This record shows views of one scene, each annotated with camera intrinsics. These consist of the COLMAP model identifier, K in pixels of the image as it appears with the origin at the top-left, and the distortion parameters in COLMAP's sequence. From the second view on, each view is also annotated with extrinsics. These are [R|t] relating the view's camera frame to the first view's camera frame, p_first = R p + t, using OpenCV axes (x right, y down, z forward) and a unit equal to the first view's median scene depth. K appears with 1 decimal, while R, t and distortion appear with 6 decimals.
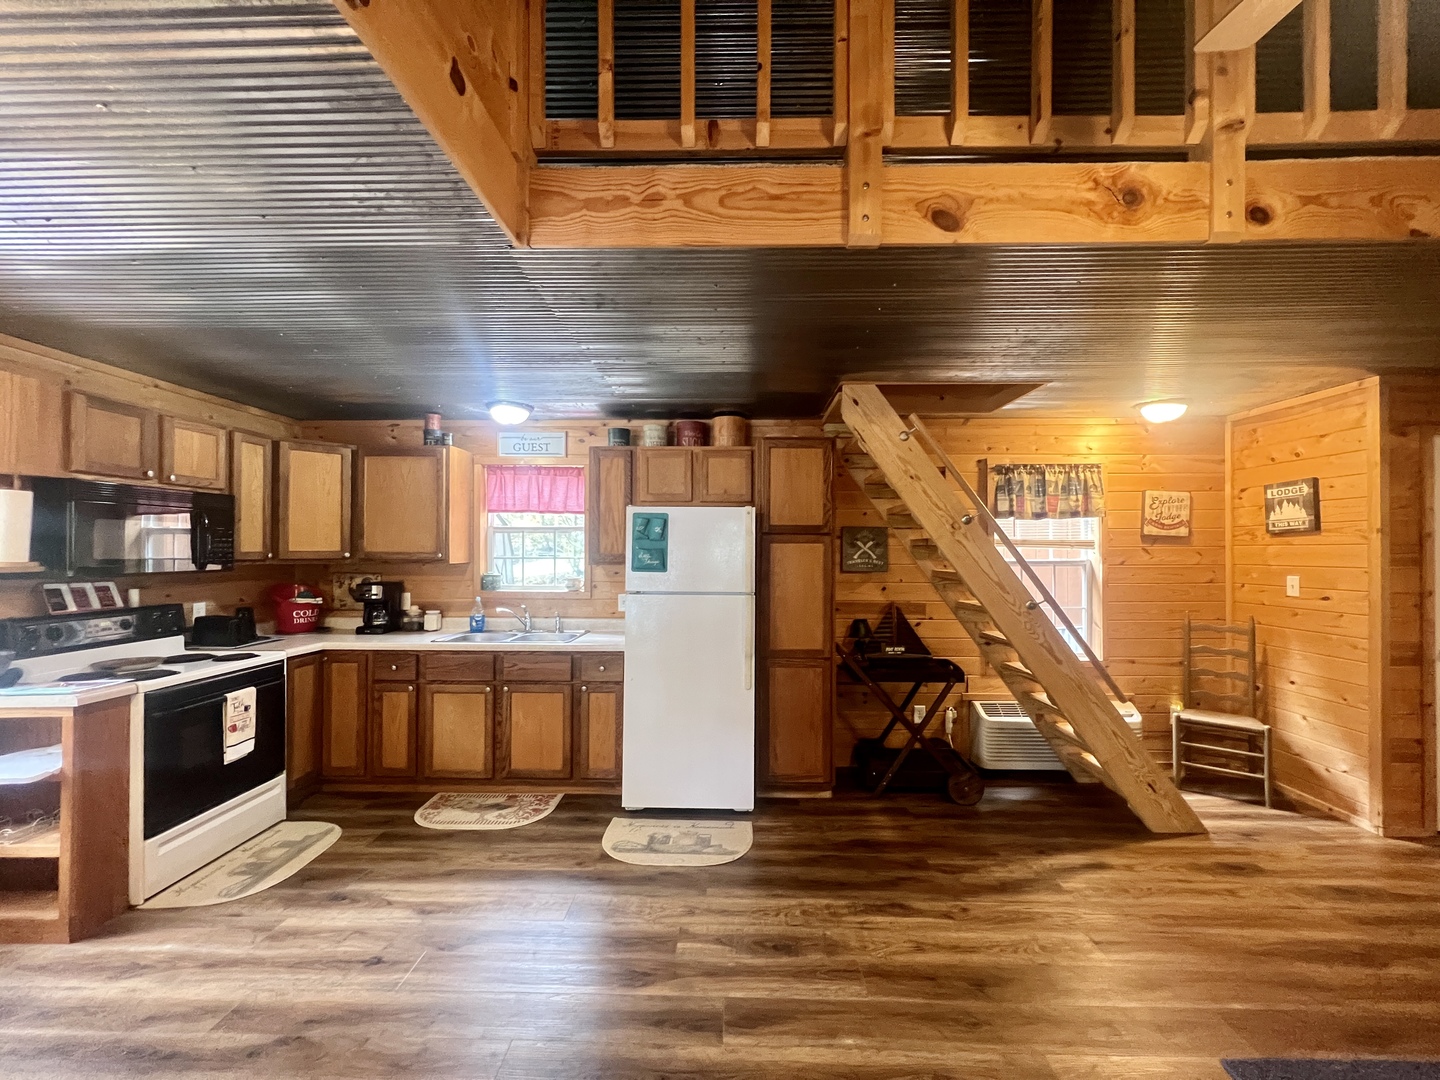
lens RADIAL K [[577.6, 0, 720.8], [0, 577.6, 542.4], [0, 0, 1]] dist [-0.001820, 0.000814]
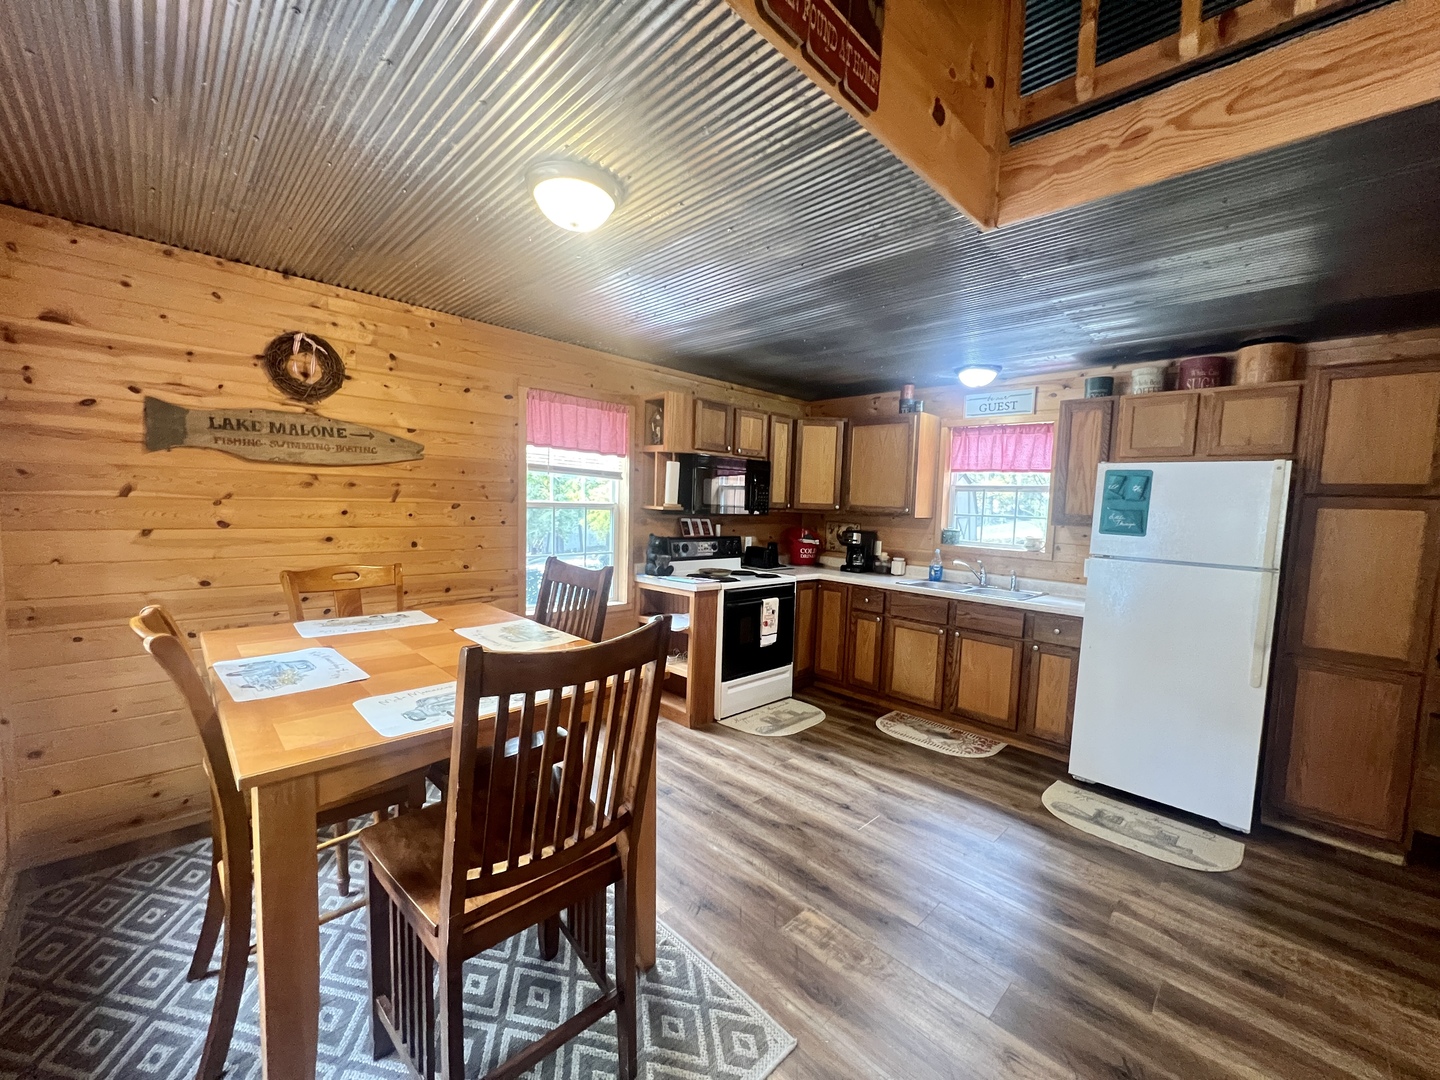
lens RADIAL K [[577.6, 0, 721.2], [0, 577.6, 545.5], [0, 0, 1]] dist [-0.001820, 0.000814]
pose [[0.720165, 0.076096, -0.689617, 0.055967], [-0.025204, 0.996180, 0.083603, 0.007992], [0.693345, -0.042827, 0.719332, -0.107099]]
